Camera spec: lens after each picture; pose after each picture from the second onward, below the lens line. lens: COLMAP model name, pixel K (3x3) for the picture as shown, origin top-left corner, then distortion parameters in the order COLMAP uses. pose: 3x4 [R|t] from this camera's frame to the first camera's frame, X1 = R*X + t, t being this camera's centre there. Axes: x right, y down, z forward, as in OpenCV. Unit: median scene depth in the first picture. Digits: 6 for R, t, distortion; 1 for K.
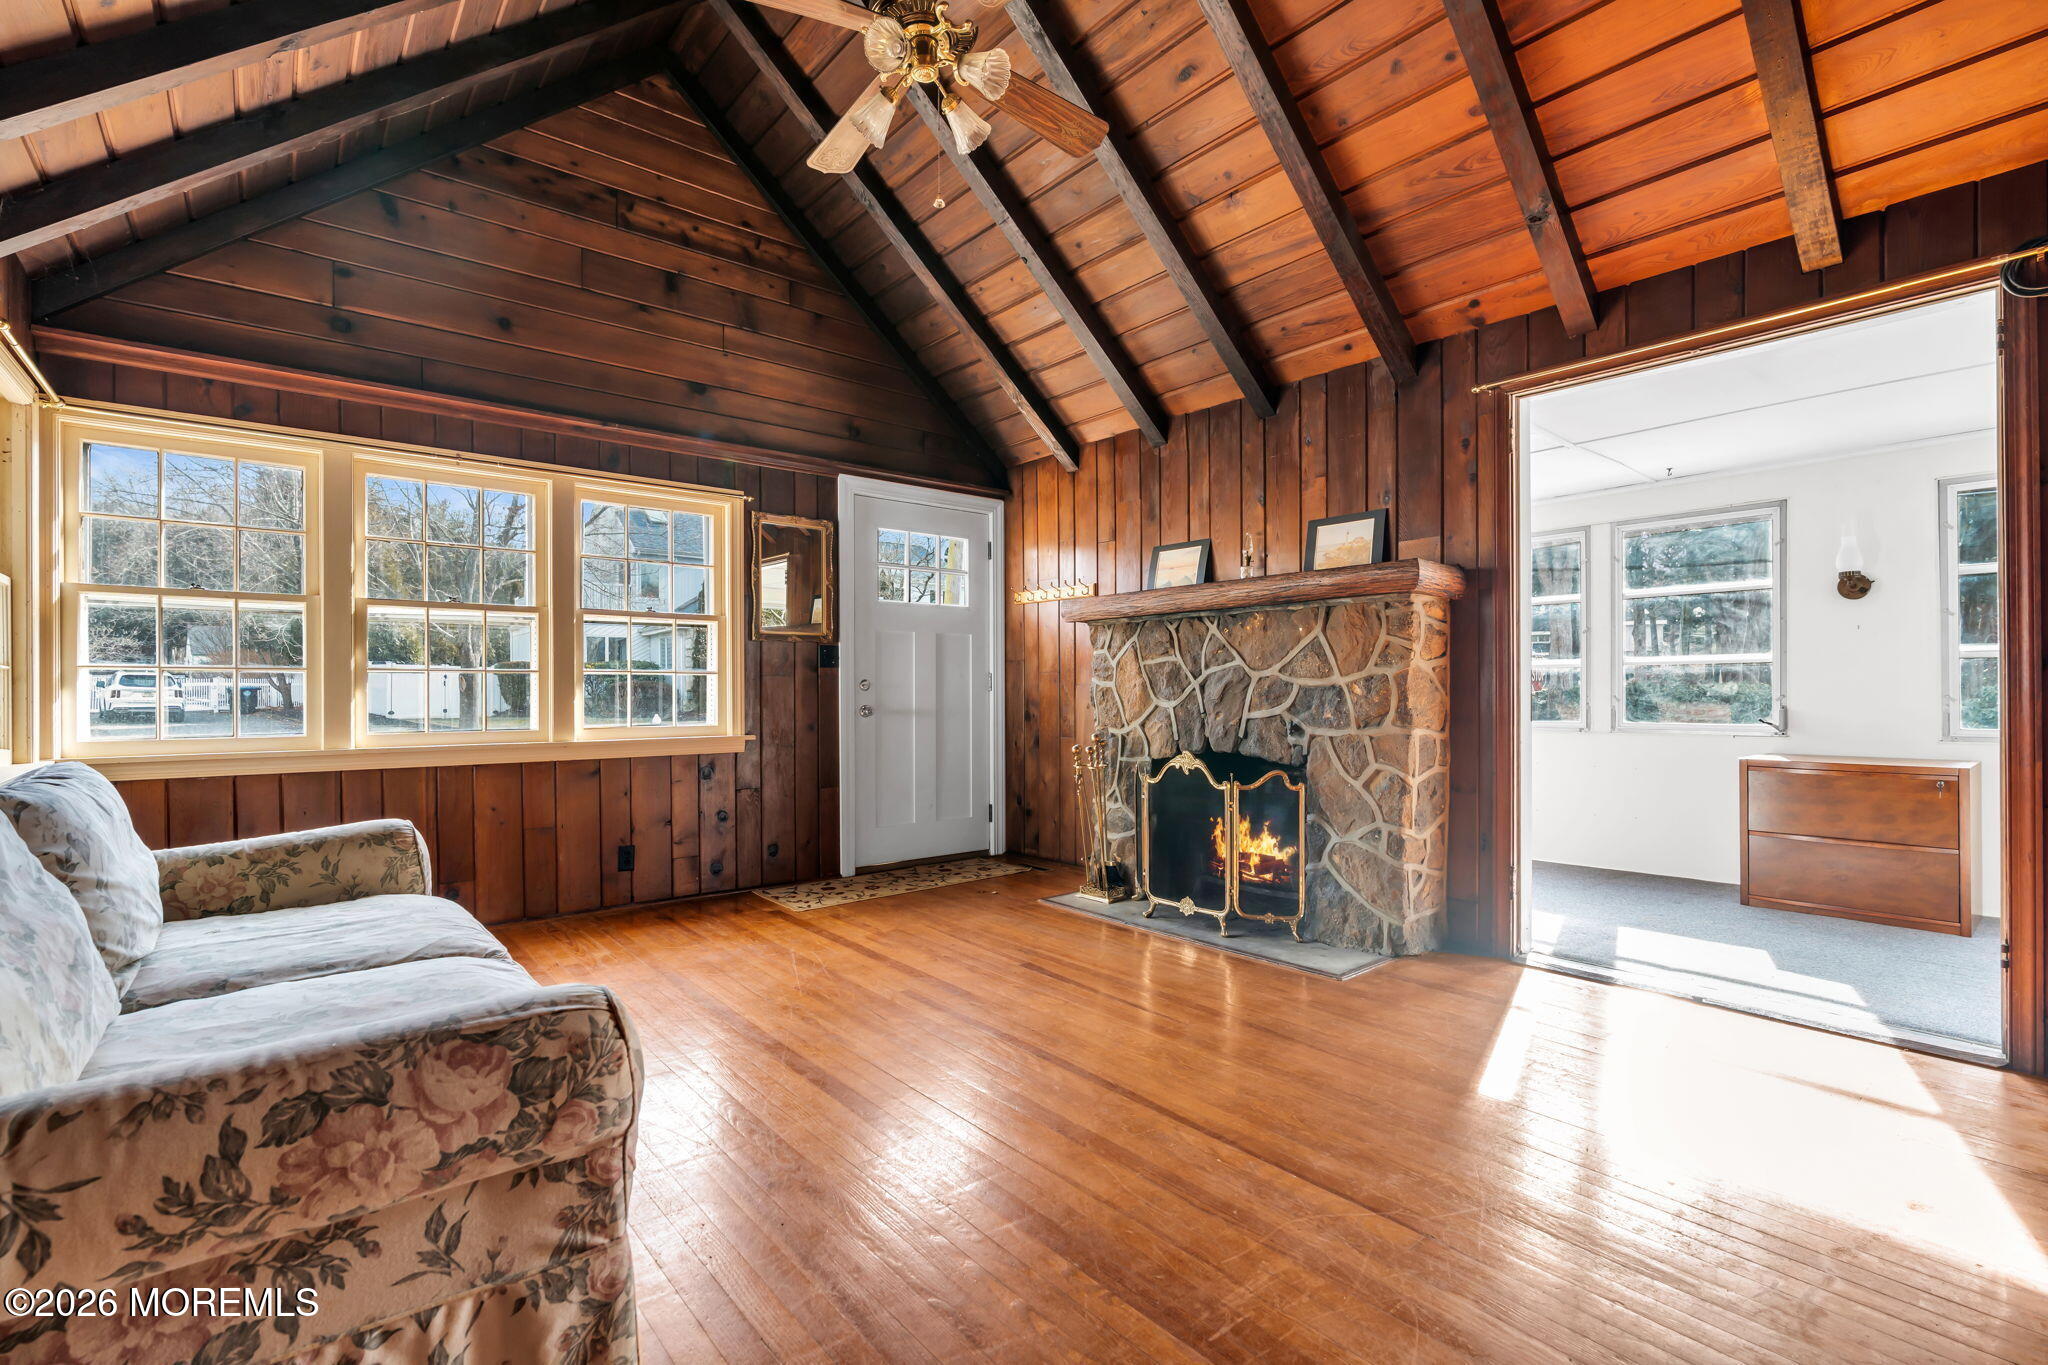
lens RADIAL K [[922.2, 0, 1024.3], [0, 922.2, 686.5], [0, 0, 1]] dist [-0.001459, 0.000525]
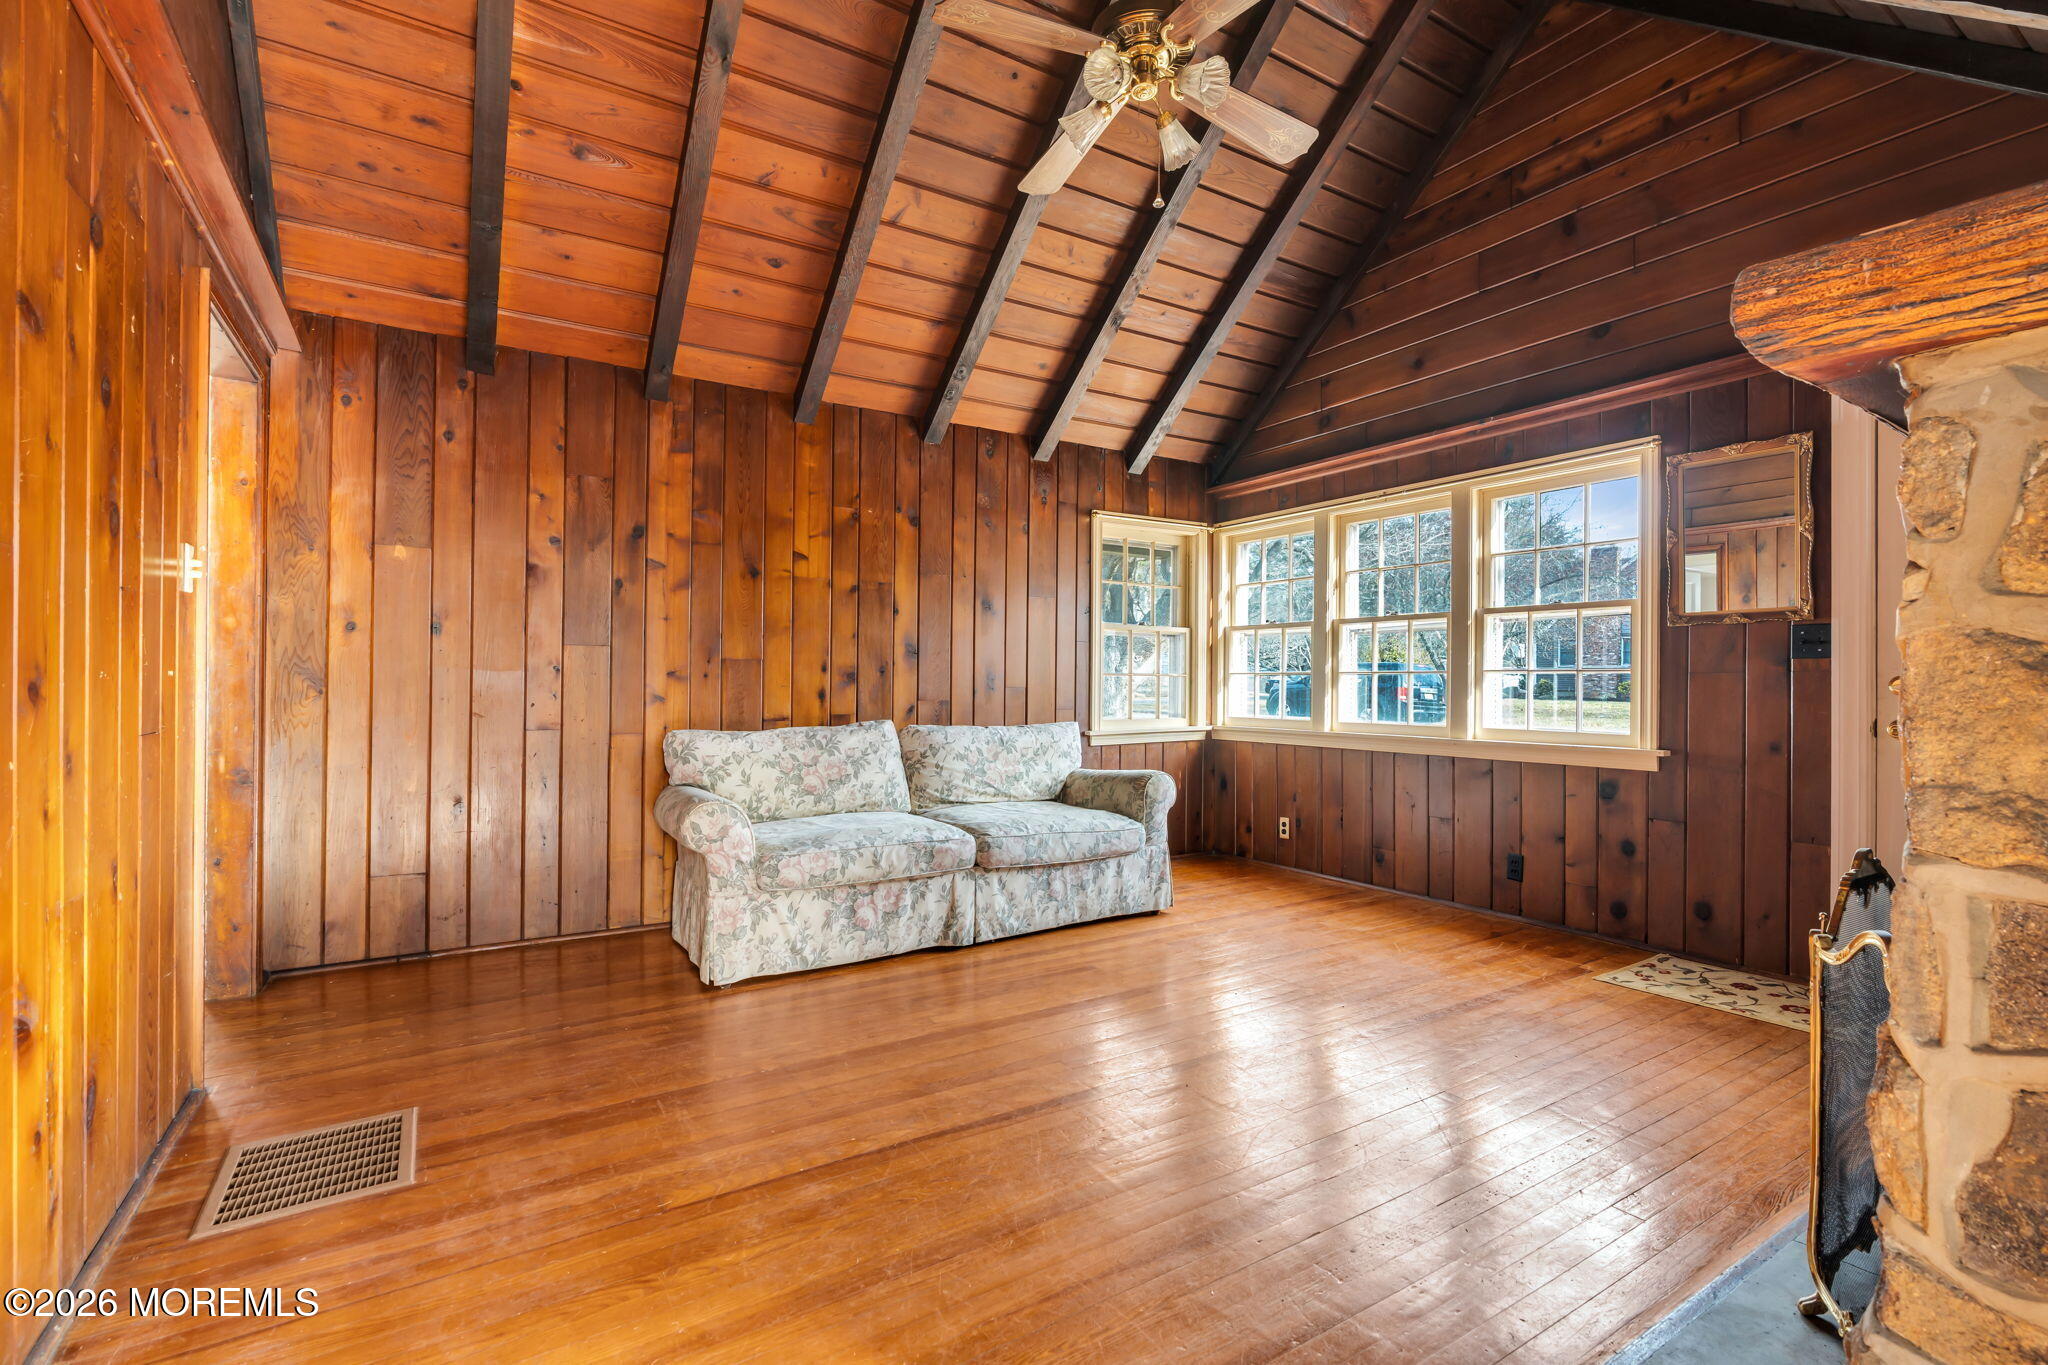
lens RADIAL K [[922.2, 0, 1025.1], [0, 922.2, 683.0], [0, 0, 1]] dist [-0.001459, 0.000525]
pose [[-0.123825, 0.000941, -0.992304, 0.600366], [-0.000972, 0.999999, 0.001069, -0.004026], [0.992304, 0.001096, -0.123824, 0.646383]]
